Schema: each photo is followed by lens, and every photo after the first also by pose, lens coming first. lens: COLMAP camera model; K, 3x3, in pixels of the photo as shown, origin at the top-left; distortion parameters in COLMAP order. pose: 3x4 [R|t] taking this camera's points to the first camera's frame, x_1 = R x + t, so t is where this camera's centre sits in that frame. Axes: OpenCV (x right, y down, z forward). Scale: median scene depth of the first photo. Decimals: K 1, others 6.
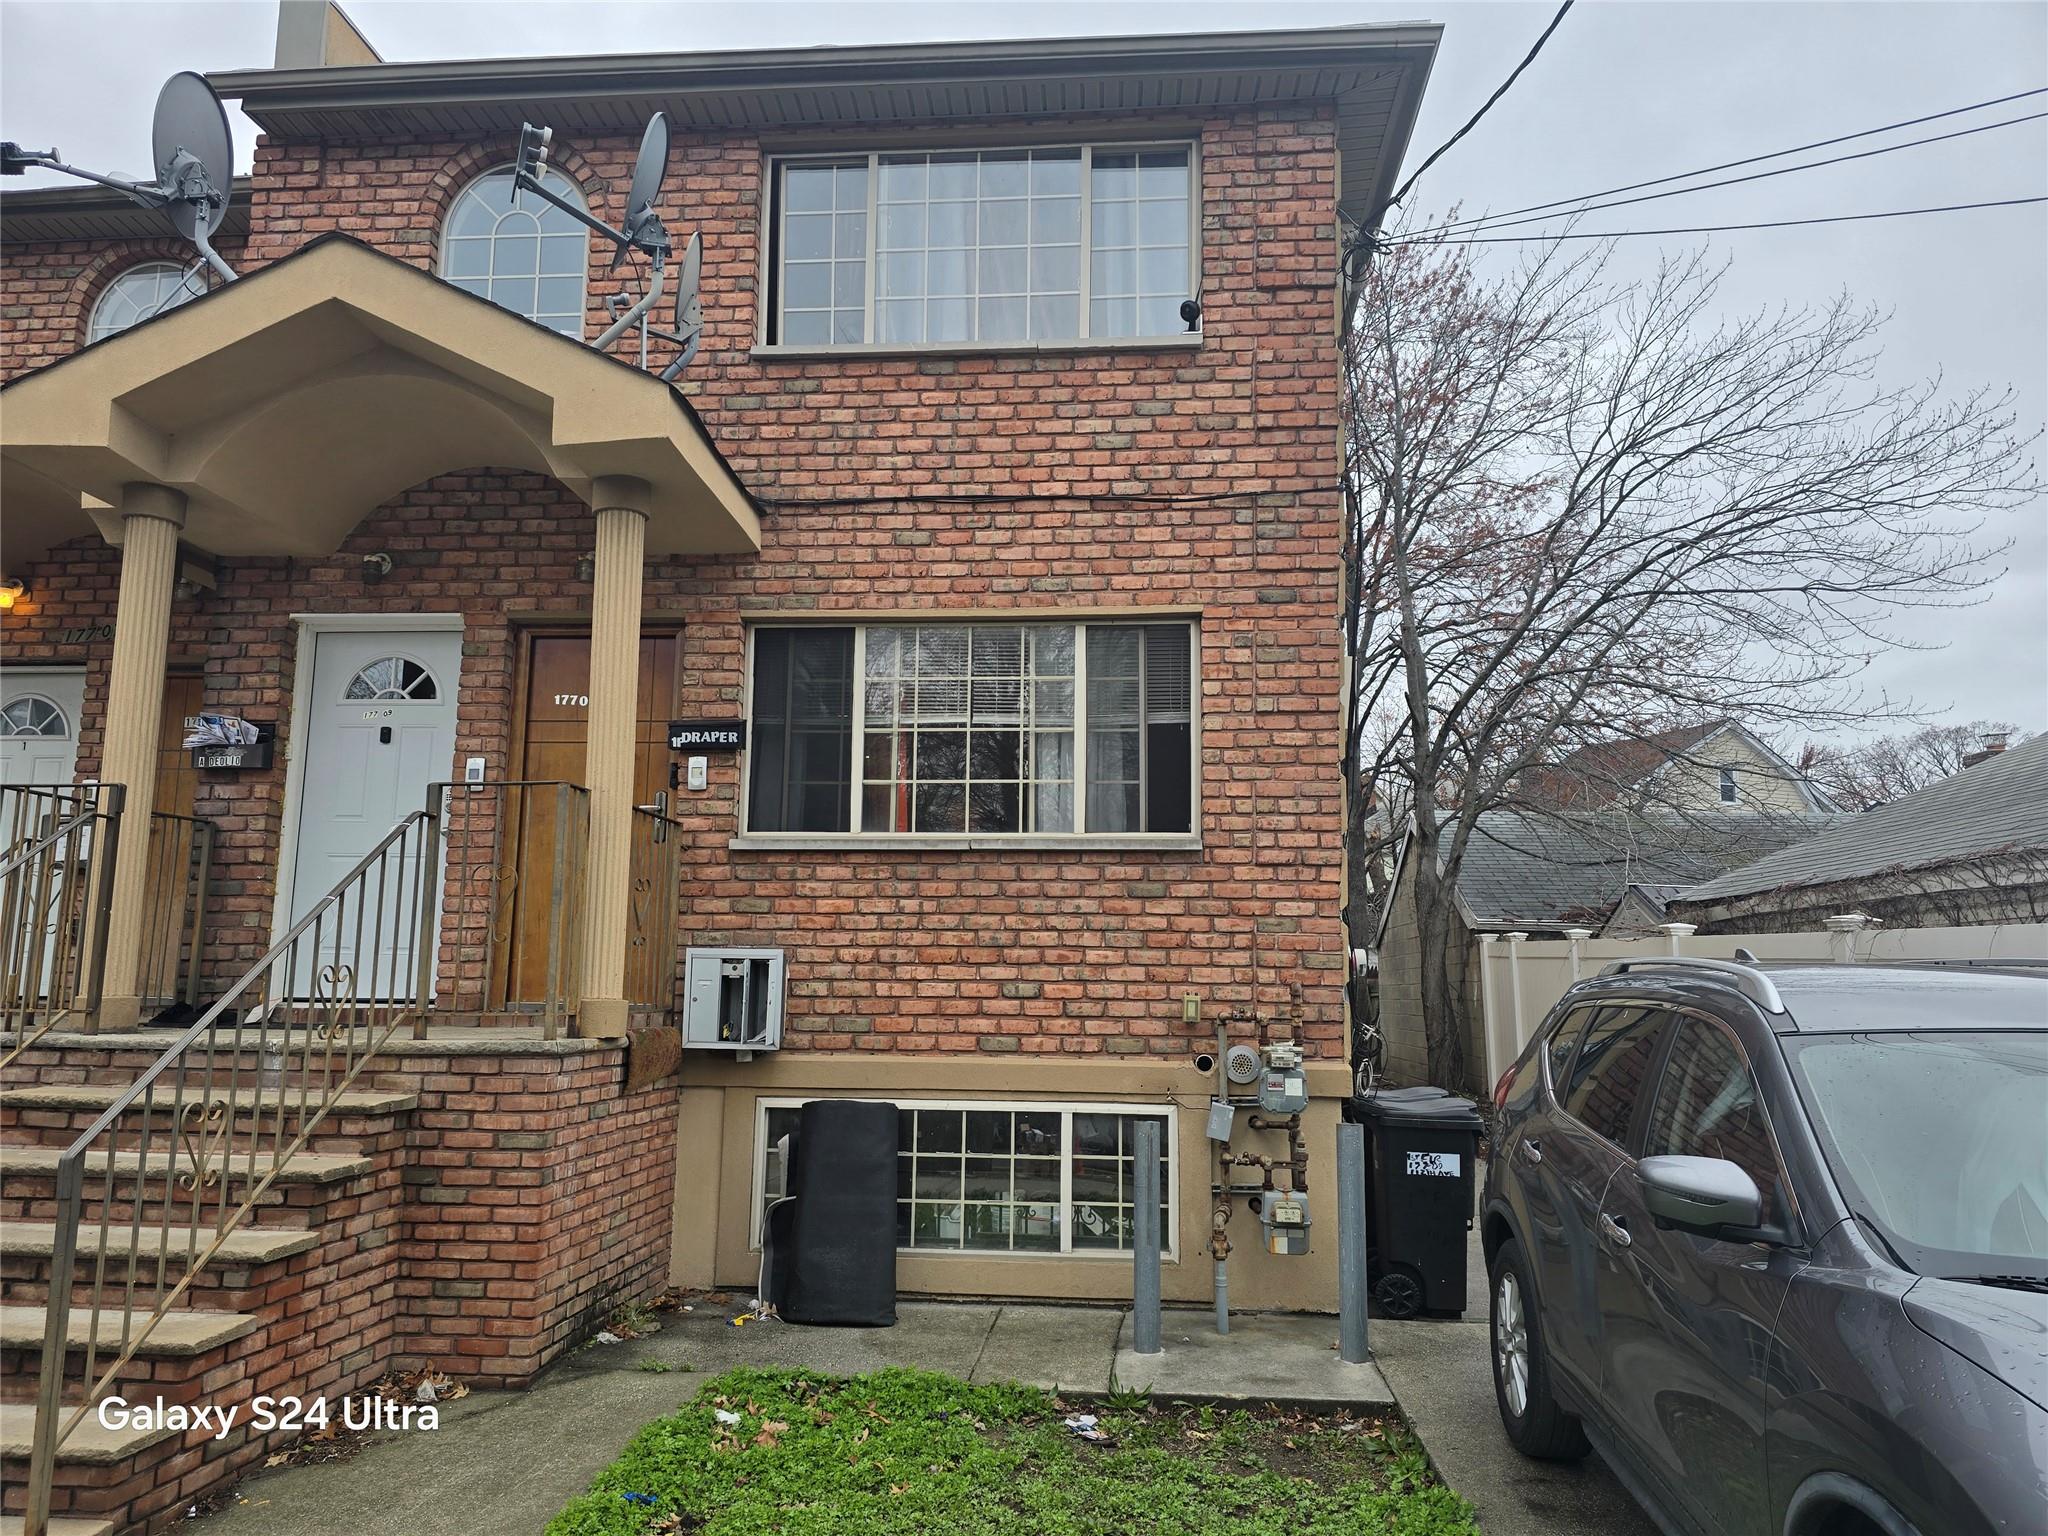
lens RADIAL K [[1519.4, 0, 1024.0], [0, 1519.4, 768.0], [0, 0, 1]] dist [0.200644, -0.000897]
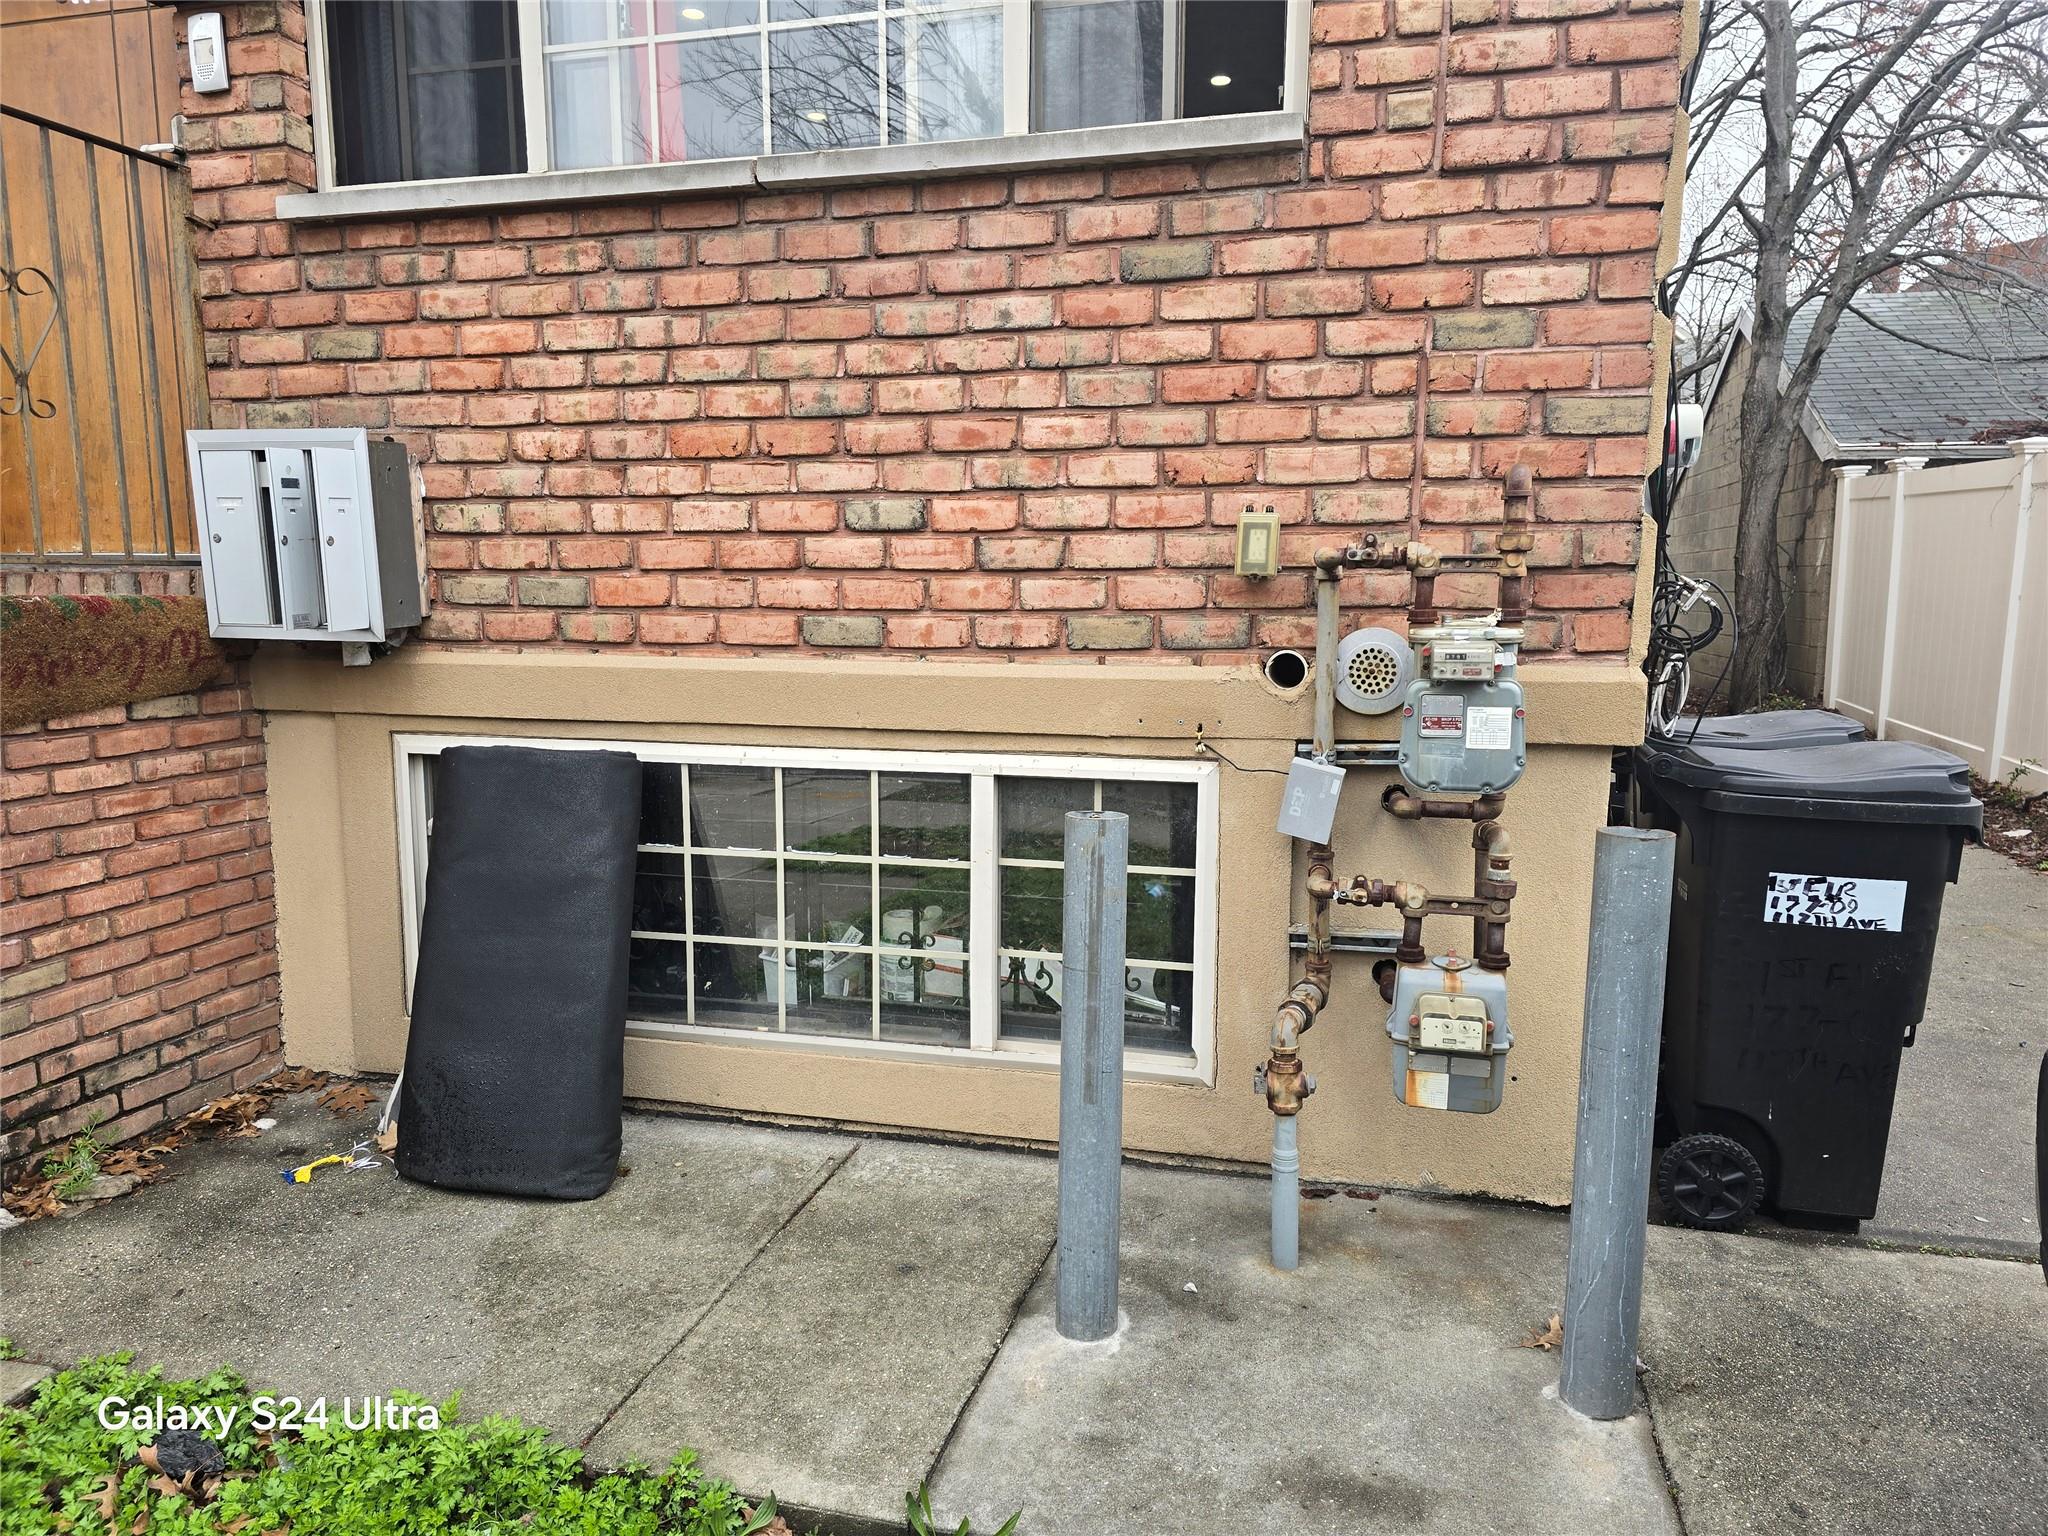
lens RADIAL K [[1397.4, 0, 1019.6], [0, 1397.4, 805.4], [0, 0, 1]] dist [0.062056, -0.072509]
pose [[0.984956, 0.015238, -0.172132, 0.110304], [0.036193, 0.955820, 0.291716, 0.108688], [0.168972, -0.293558, 0.940889, 0.592607]]
